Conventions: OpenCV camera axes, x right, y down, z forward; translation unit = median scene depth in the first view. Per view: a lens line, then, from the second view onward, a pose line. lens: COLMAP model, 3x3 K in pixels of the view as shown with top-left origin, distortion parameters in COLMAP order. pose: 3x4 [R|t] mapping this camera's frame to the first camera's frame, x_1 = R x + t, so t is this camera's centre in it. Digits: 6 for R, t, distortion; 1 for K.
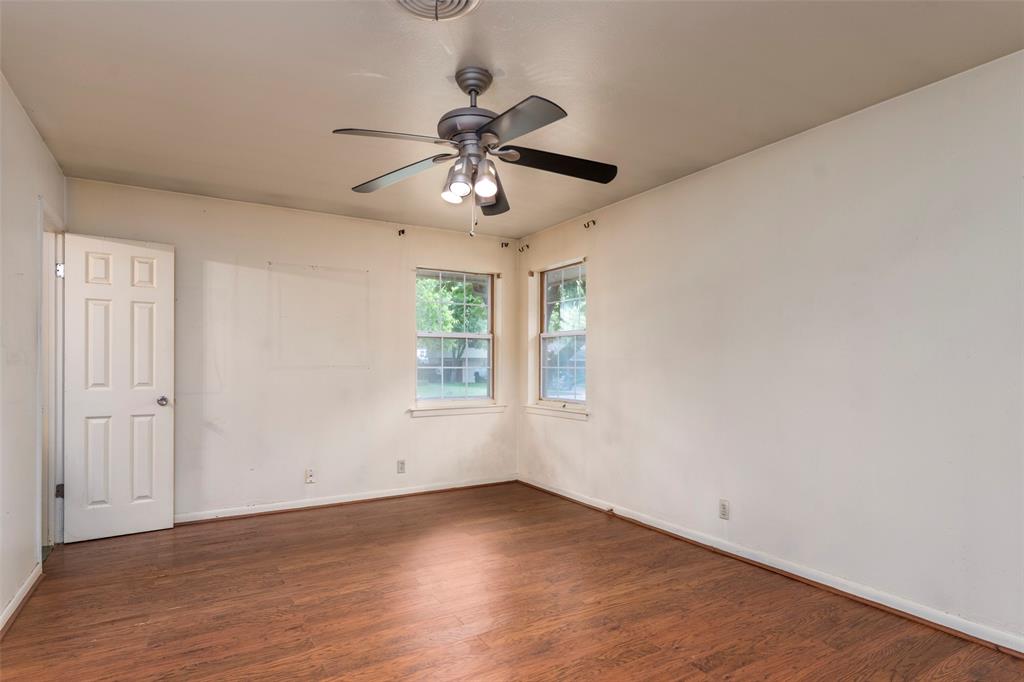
lens RADIAL K [[531.3, 0, 511.0], [0, 531.3, 344.7], [0, 0, 1]] dist [0.001145, -0.000327]
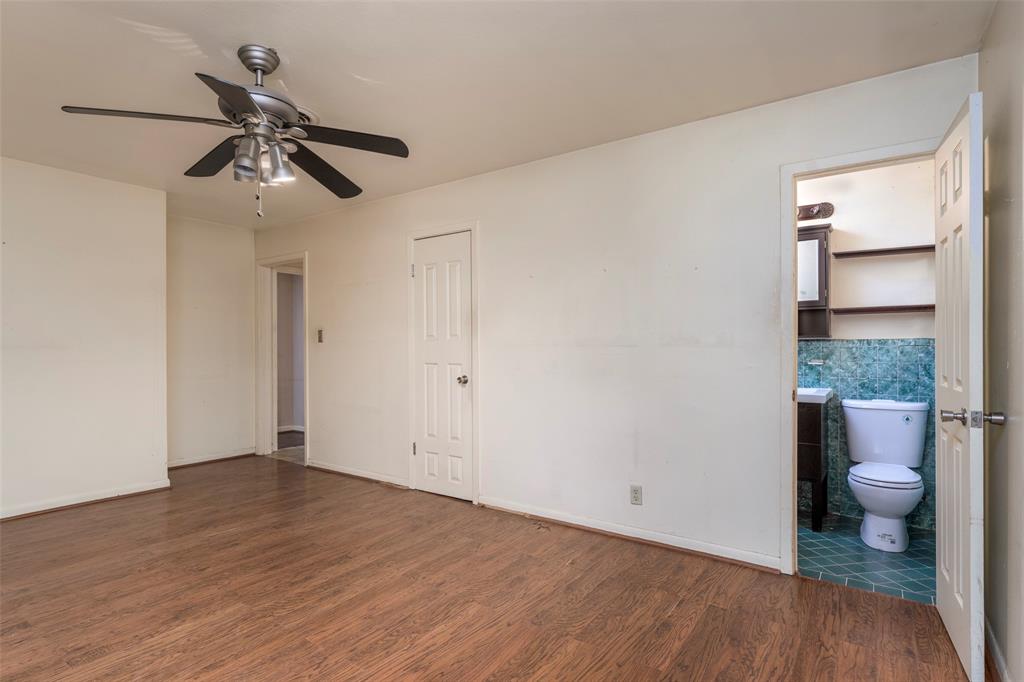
lens RADIAL K [[531.3, 0, 511.0], [0, 531.3, 344.7], [0, 0, 1]] dist [0.001145, -0.000327]
pose [[-0.917936, 0.000439, -0.396728, -0.096384], [0.014611, 0.999358, -0.032701, 0.069567], [0.396459, -0.035814, -0.917354, 1.856996]]
